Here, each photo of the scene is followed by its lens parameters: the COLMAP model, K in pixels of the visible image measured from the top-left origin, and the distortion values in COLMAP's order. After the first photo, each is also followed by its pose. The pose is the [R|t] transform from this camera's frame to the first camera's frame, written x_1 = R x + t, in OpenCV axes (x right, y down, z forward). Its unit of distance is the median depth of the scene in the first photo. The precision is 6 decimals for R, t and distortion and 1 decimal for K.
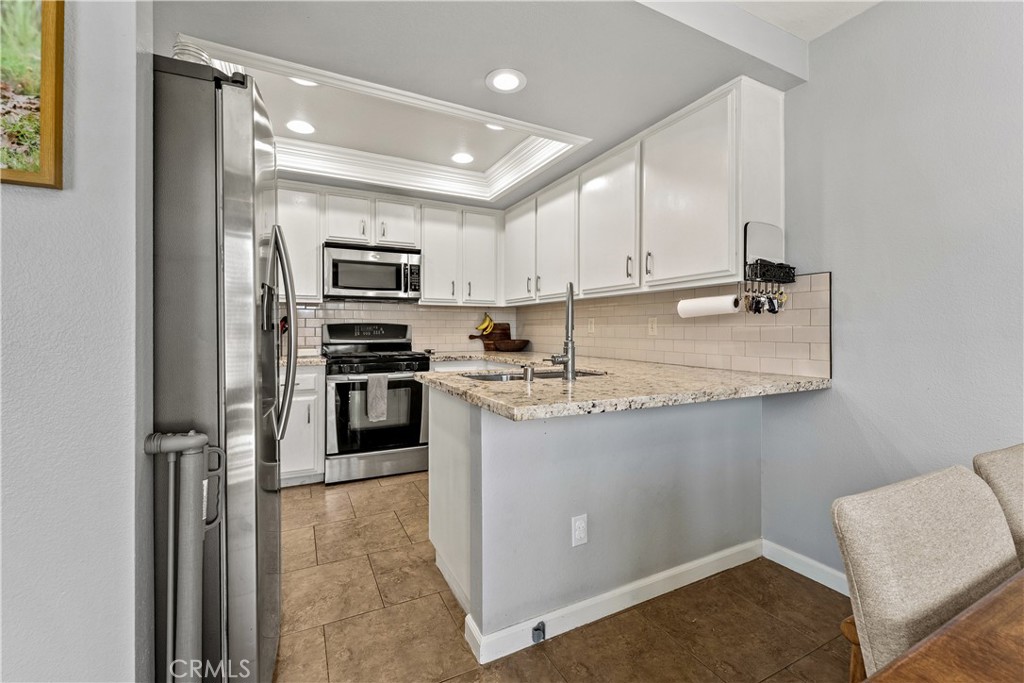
lens RADIAL K [[424.2, 0, 507.1], [0, 424.2, 331.5], [0, 0, 1]] dist [-0.000419, -0.000148]
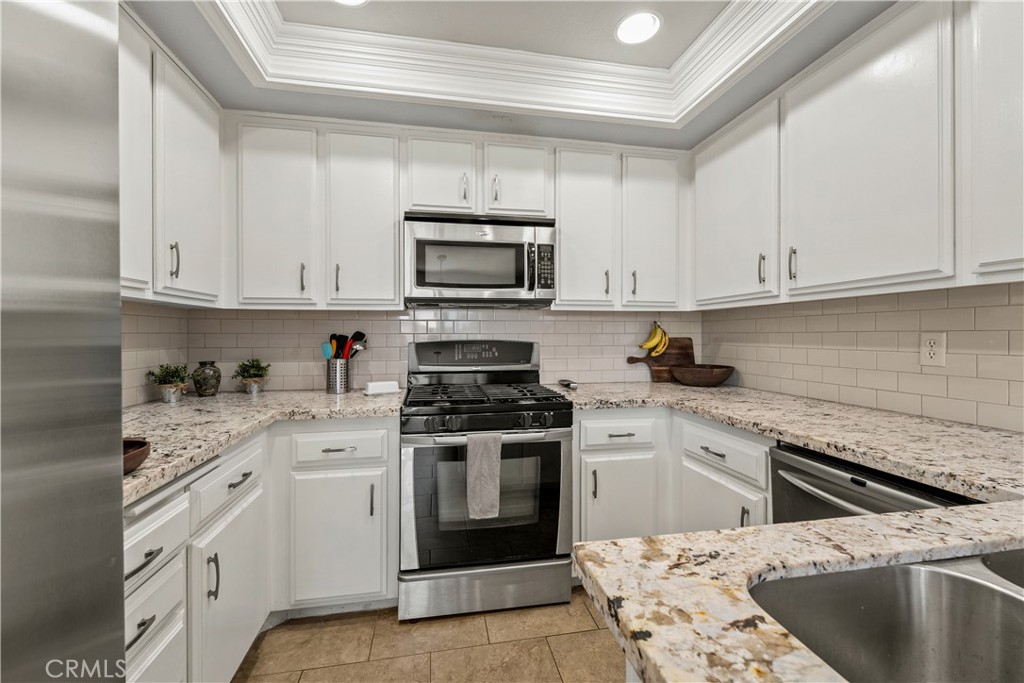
lens RADIAL K [[411.6, 0, 510.9], [0, 411.6, 334.9], [0, 0, 1]] dist [-0.000002, -0.000040]
pose [[0.963555, -0.002755, -0.267495, -0.118627], [0.001444, 0.999986, -0.005095, -0.027820], [0.267505, 0.004523, 0.963546, 0.460746]]
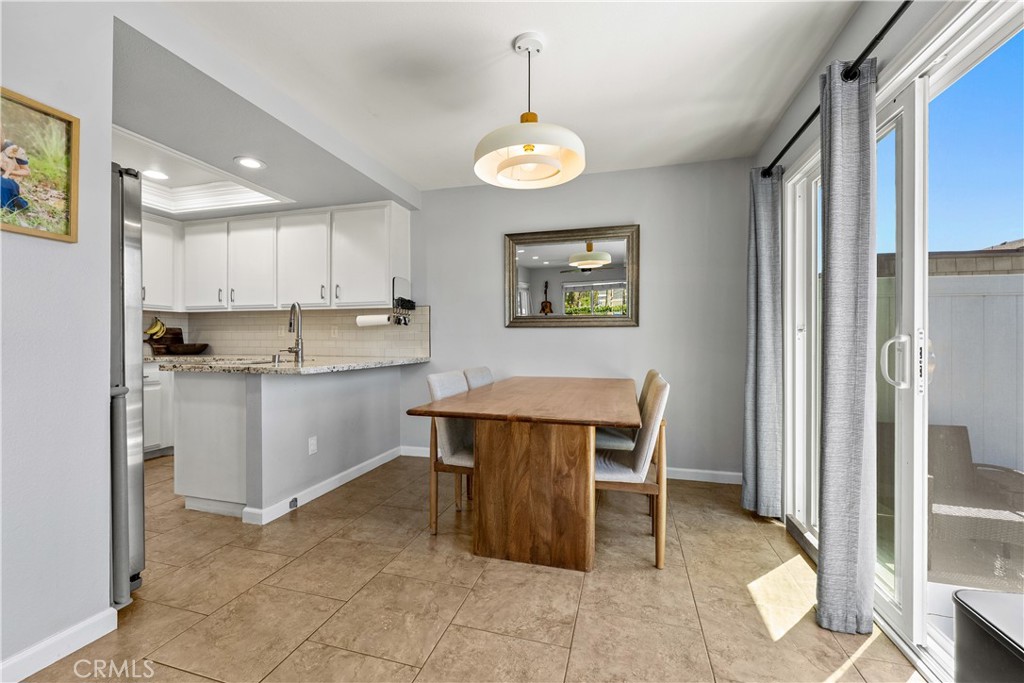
lens RADIAL K [[412.4, 0, 512.0], [0, 412.4, 341.5], [0, 0, 1]] dist [-0.008413, -0.000083]
pose [[0.668895, -0.001869, 0.743355, -0.267443], [0.002204, 0.999997, 0.000532, 0.019201], [-0.743354, 0.001282, 0.668897, -0.370191]]
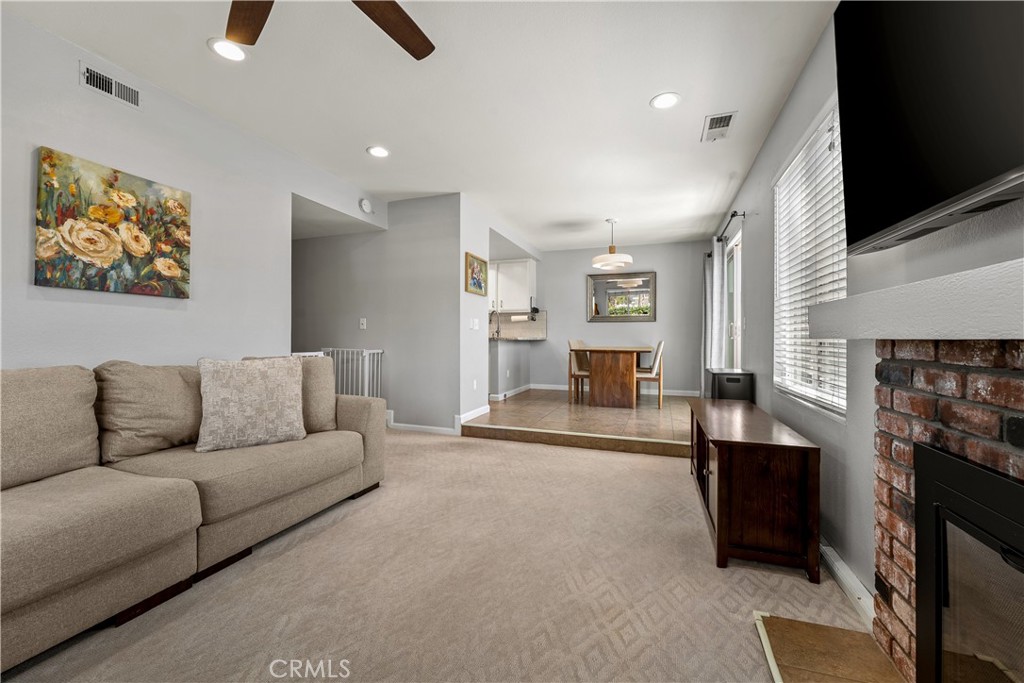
lens RADIAL K [[411.6, 0, 510.9], [0, 411.6, 334.9], [0, 0, 1]] dist [-0.000002, -0.000040]
pose [[0.723691, 0.003677, 0.690114, -1.224417], [0.001943, 0.999971, -0.007365, 0.065036], [-0.690122, 0.006671, 0.723663, -0.897521]]
